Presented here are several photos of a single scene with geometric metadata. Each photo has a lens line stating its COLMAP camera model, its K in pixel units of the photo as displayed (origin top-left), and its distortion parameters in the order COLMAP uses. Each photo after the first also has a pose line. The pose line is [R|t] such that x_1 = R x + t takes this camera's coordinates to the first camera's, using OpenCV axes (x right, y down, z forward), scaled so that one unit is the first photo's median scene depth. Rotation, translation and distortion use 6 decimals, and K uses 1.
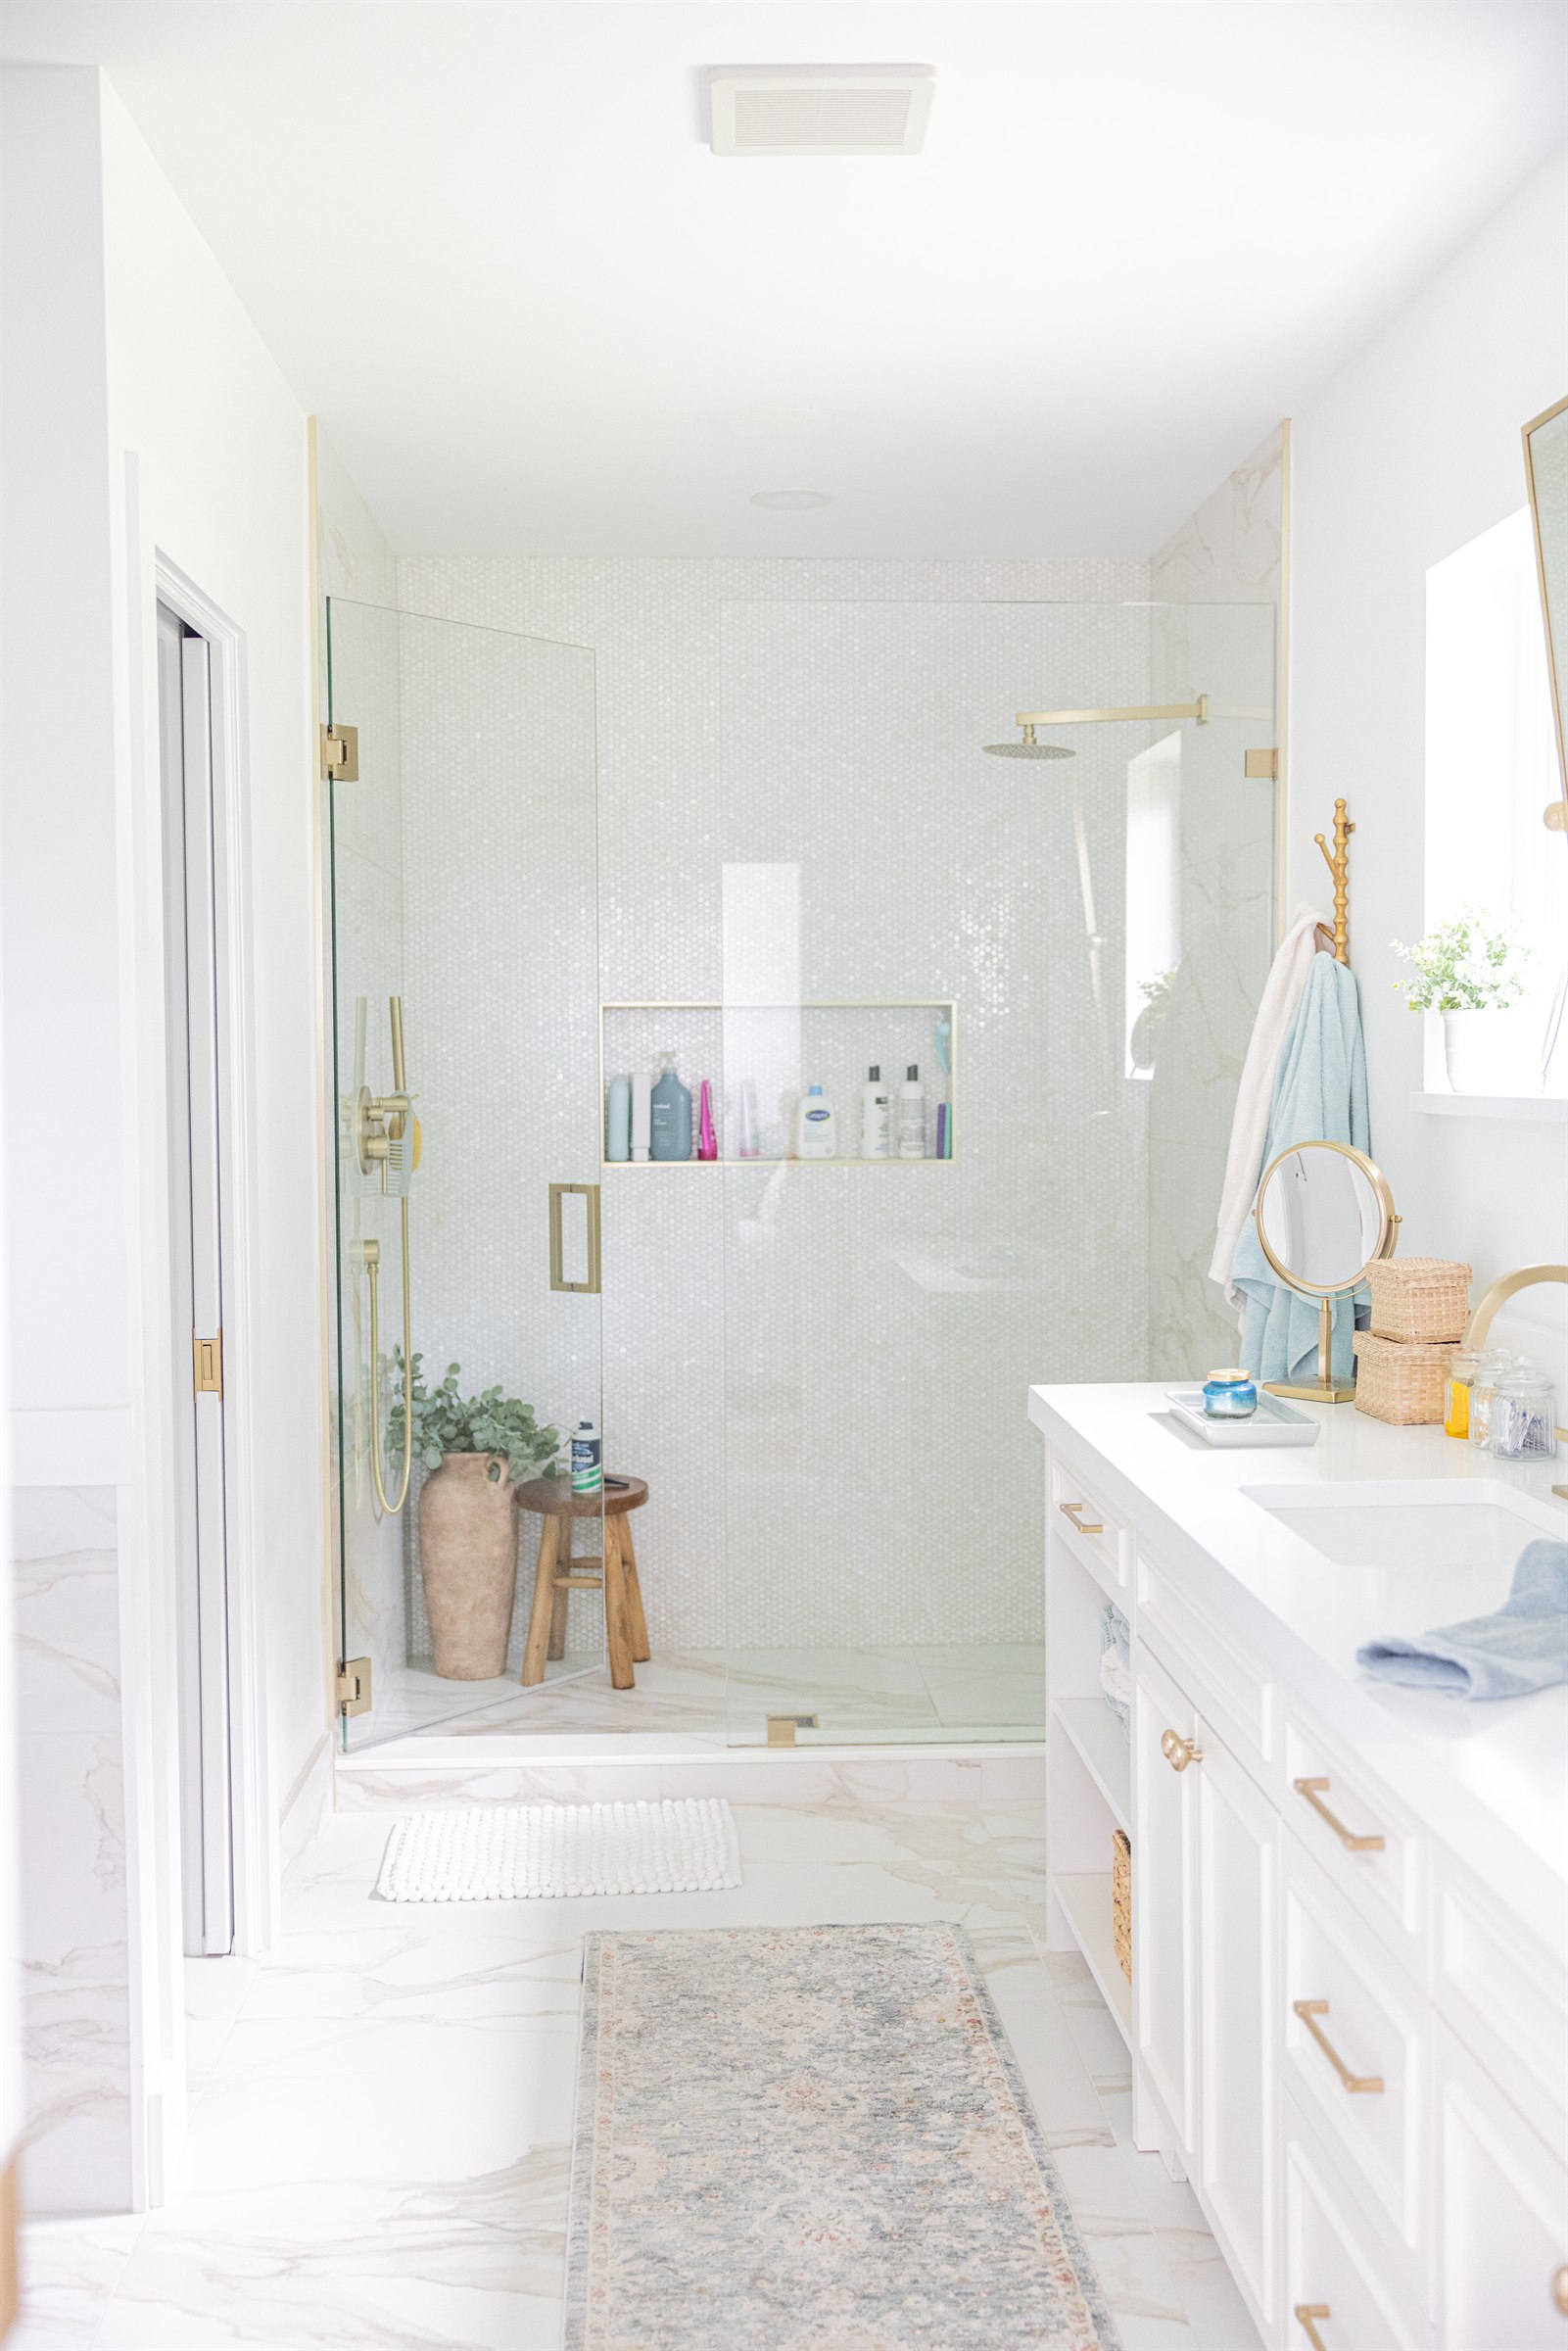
lens RADIAL K [[2396.5, 0, 782.6], [0, 2396.5, 1174.0], [0, 0, 1]] dist [0.059801, 0.000000]
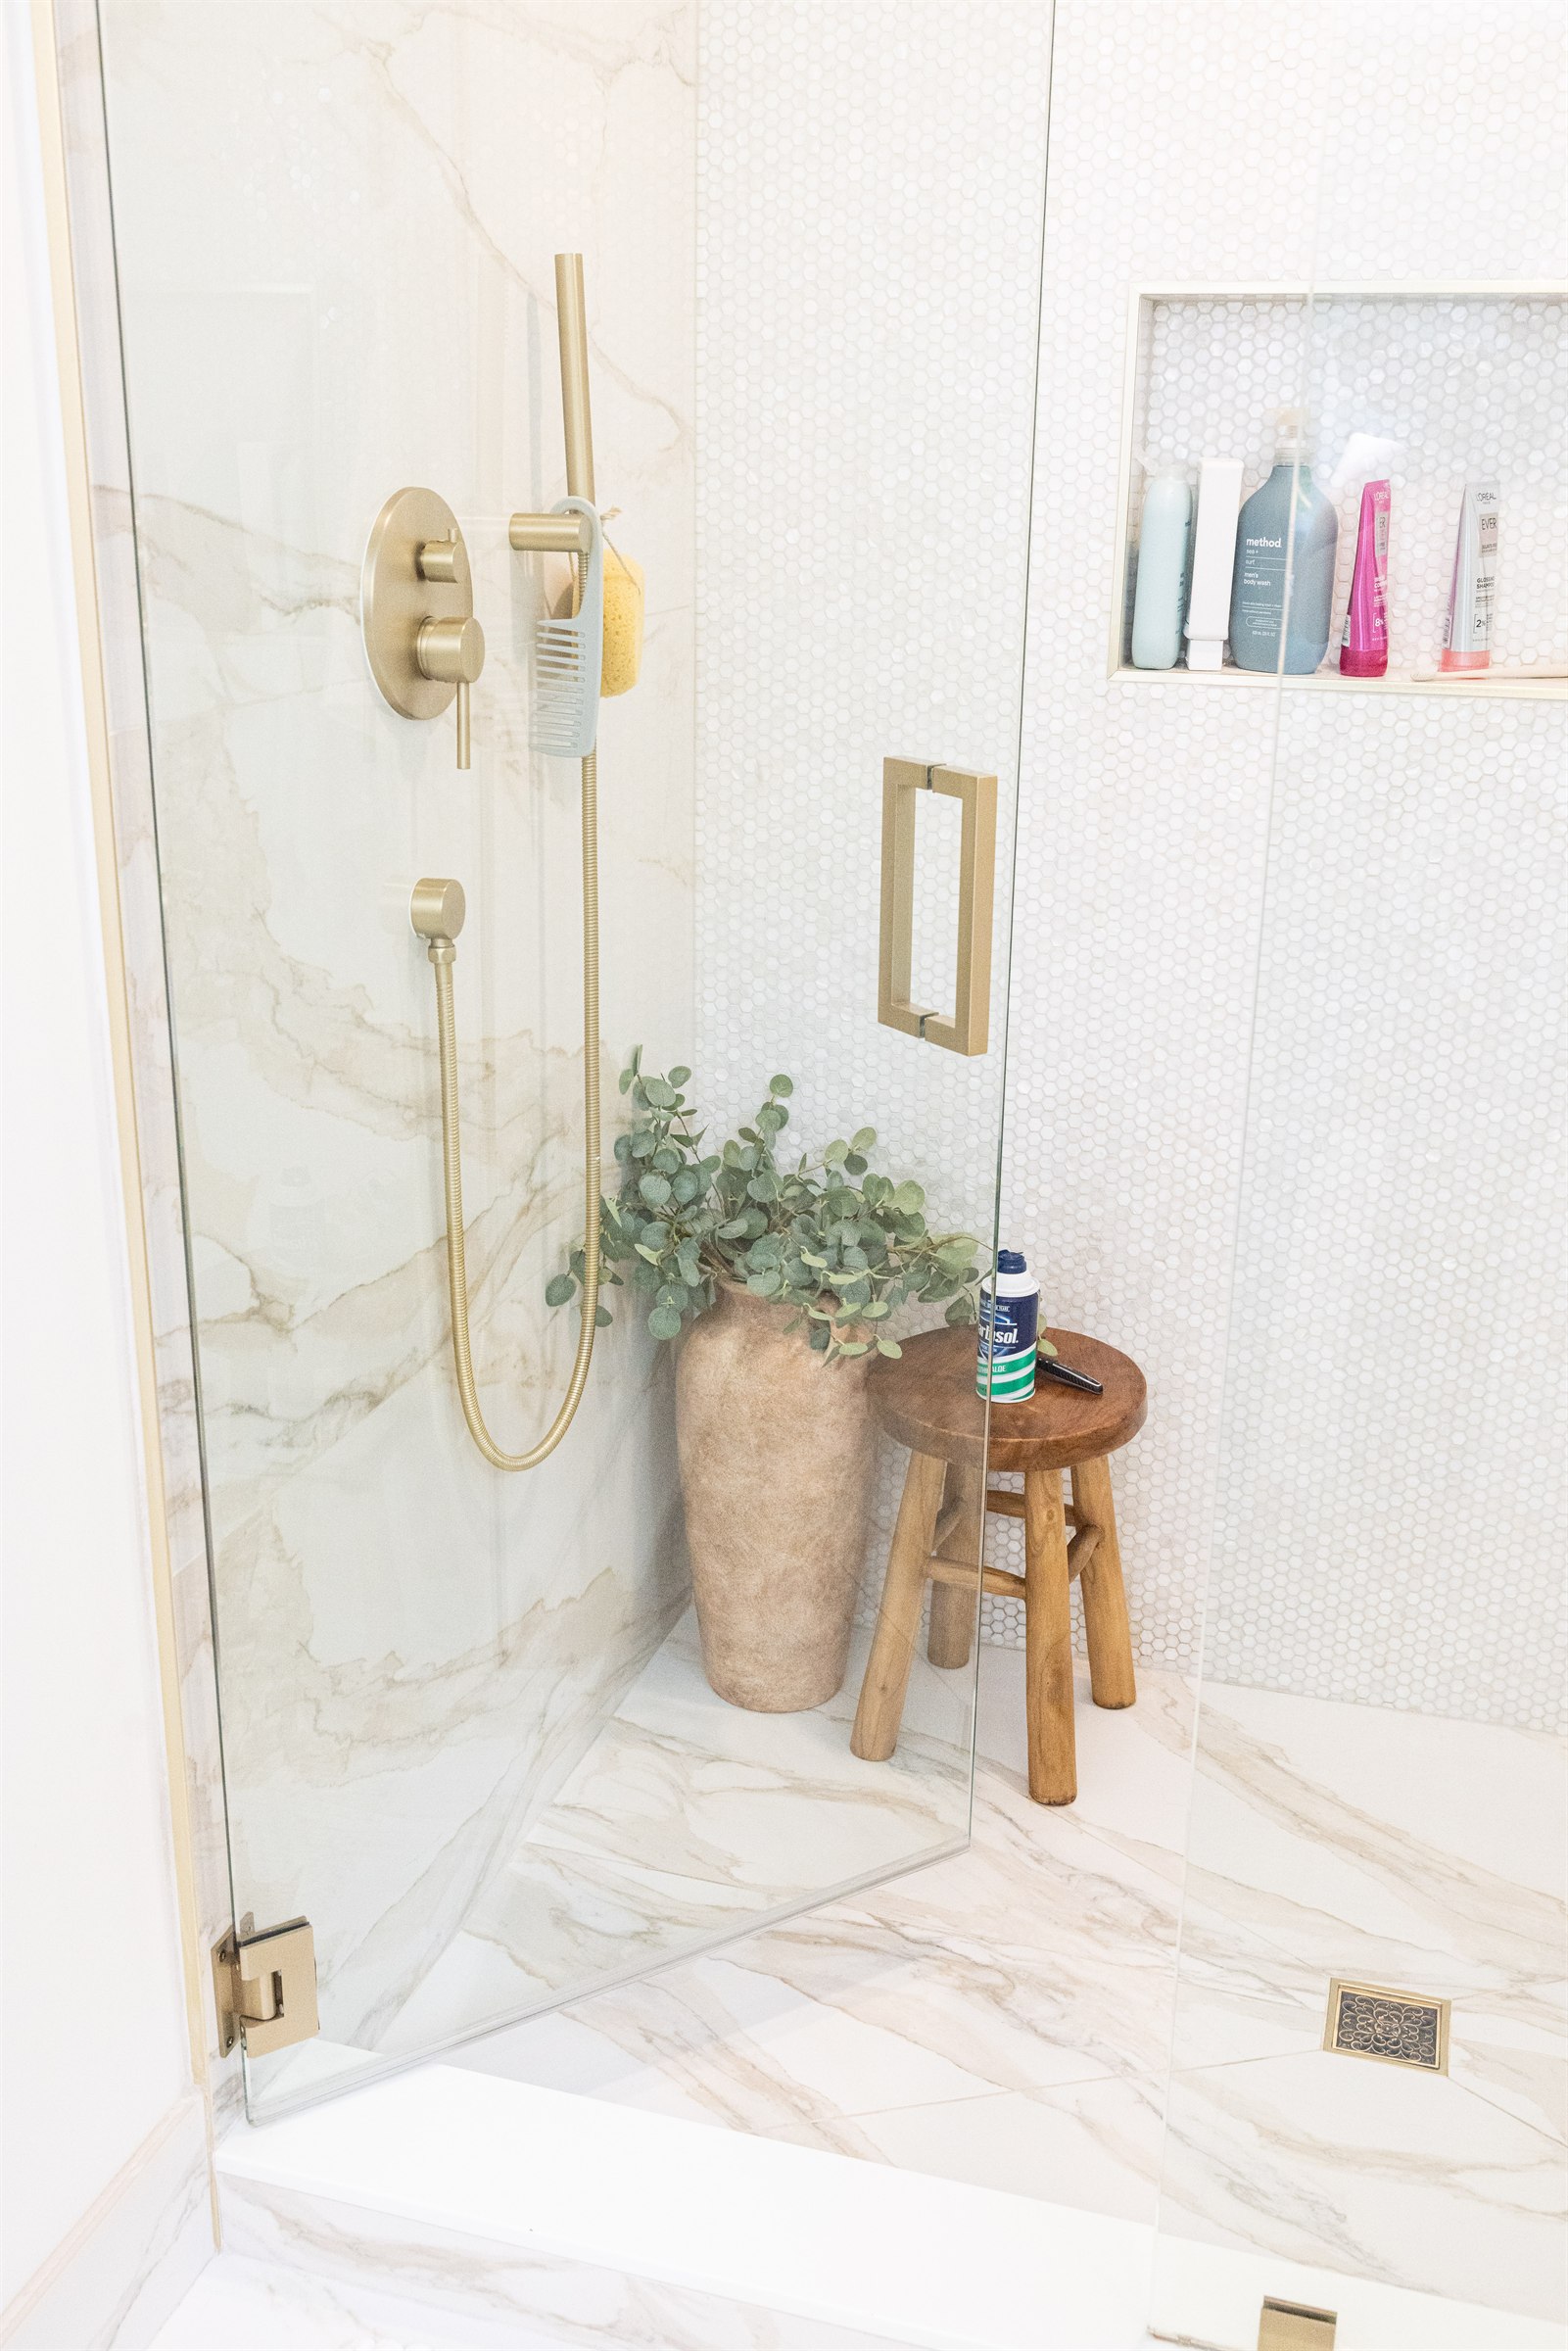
lens RADIAL K [[2396.5, 0, 788.1], [0, 2396.5, 1178.0], [0, 0, 1]] dist [0.059801, 0.000000]
pose [[0.945066, 0.120015, -0.304052, 0.015511], [-0.036394, 0.963010, 0.266996, -0.032323], [0.324849, -0.241263, 0.914476, 0.570175]]
